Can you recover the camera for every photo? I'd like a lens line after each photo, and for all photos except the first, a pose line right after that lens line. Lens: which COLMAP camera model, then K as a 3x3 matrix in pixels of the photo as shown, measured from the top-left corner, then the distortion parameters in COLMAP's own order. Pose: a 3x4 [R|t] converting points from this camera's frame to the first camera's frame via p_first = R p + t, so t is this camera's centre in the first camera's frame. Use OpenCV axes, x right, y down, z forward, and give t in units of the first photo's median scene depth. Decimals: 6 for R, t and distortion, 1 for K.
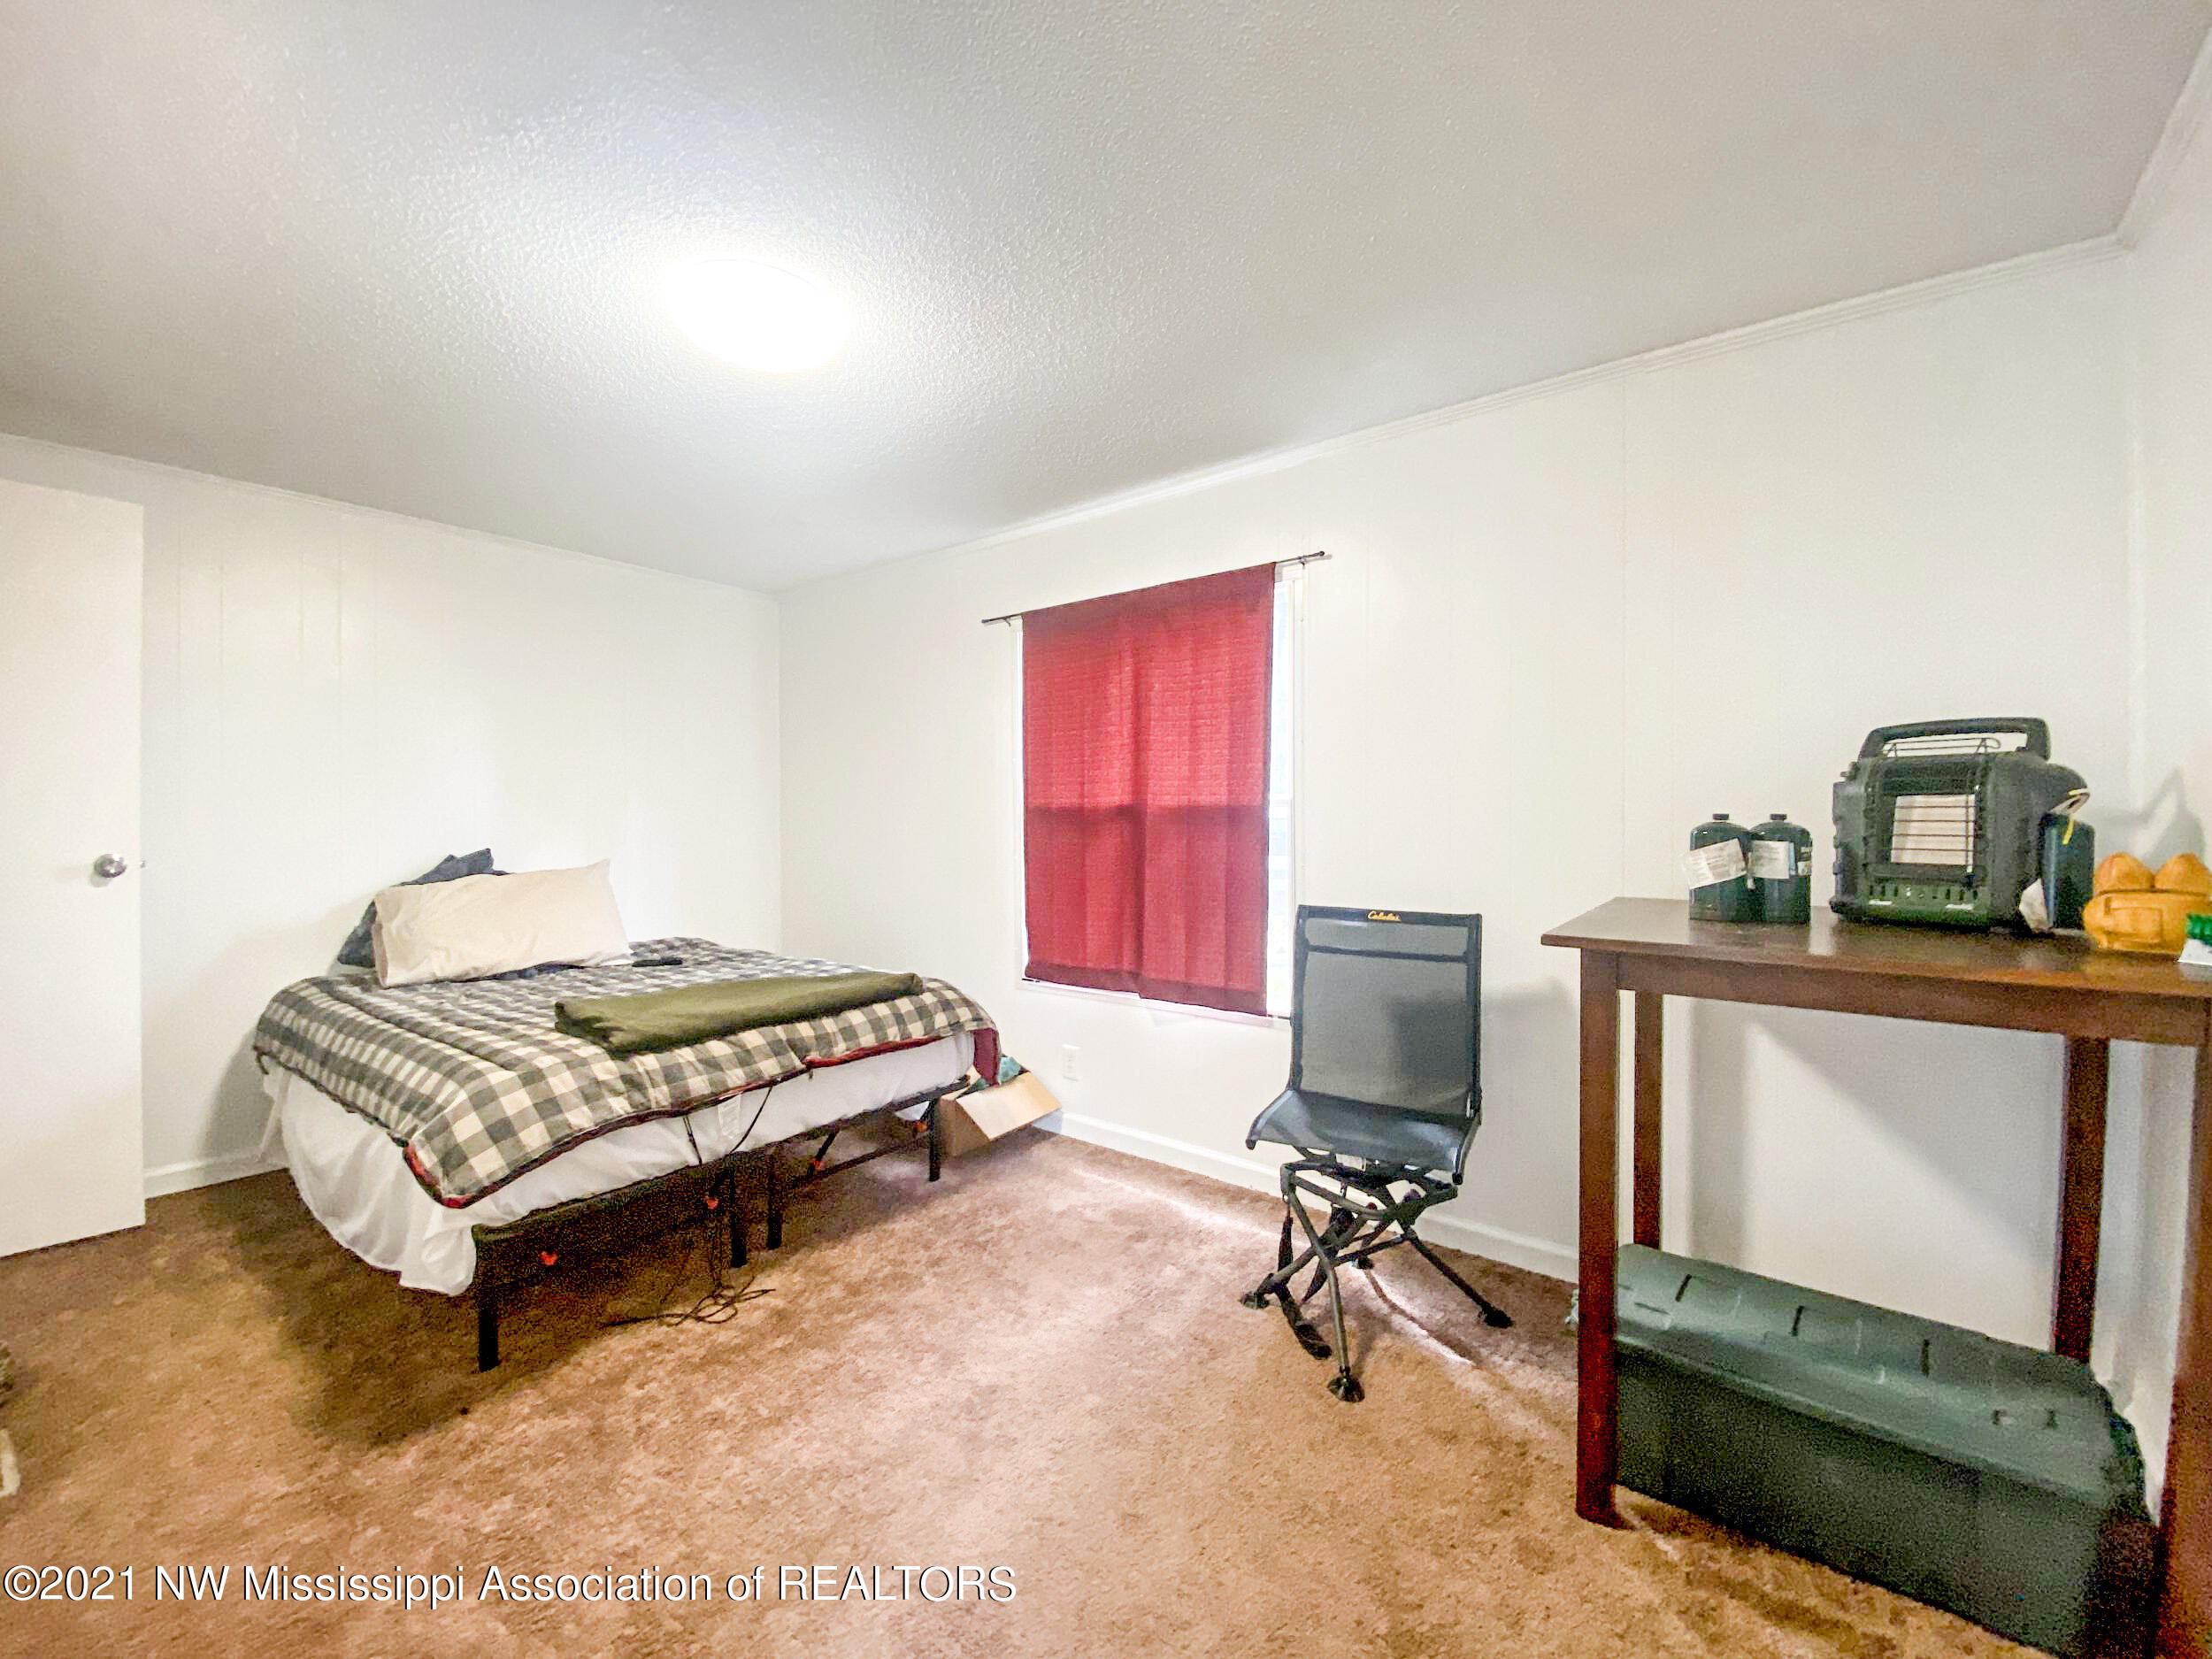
lens RADIAL K [[894.4, 0, 1088.8], [0, 894.4, 821.7], [0, 0, 1]] dist [0.008220, -0.012632]
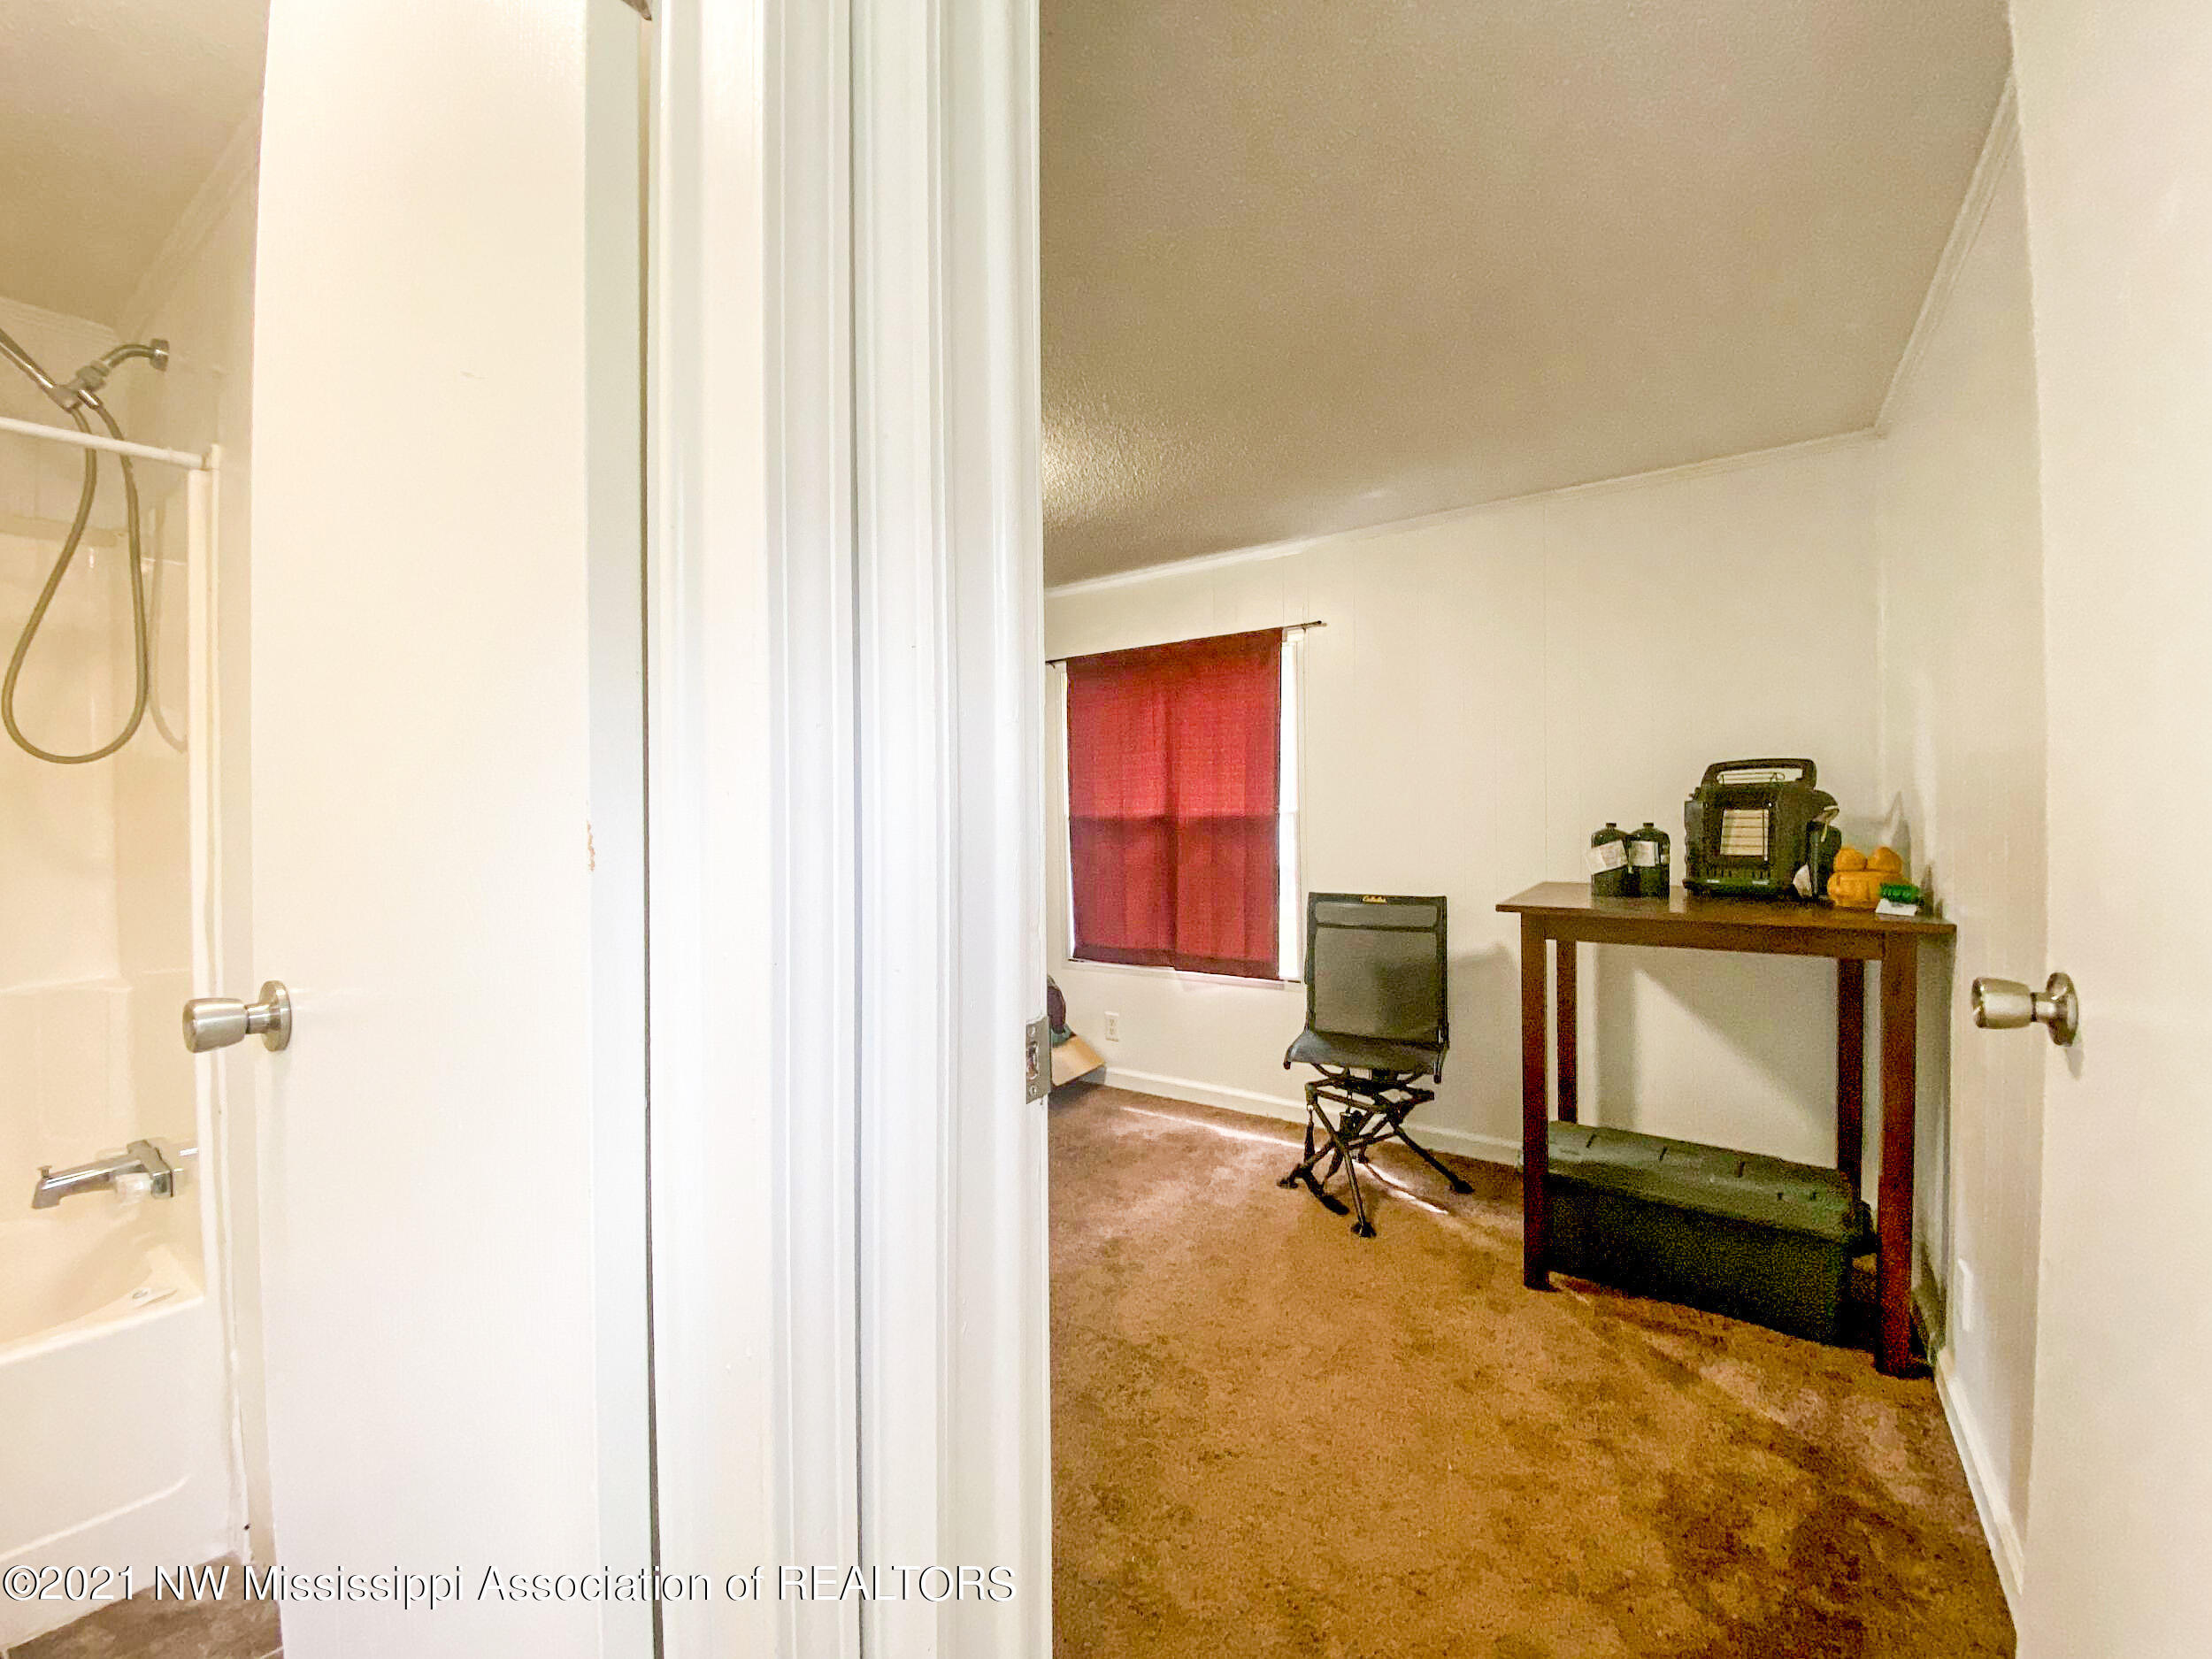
lens RADIAL K [[894.4, 0, 1075.3], [0, 894.4, 821.3], [0, 0, 1]] dist [0.008220, -0.012632]
pose [[0.998523, -0.014668, 0.052304, -0.237063], [0.014622, 0.999892, 0.001271, -0.024233], [-0.052317, -0.000505, 0.998630, -0.399887]]
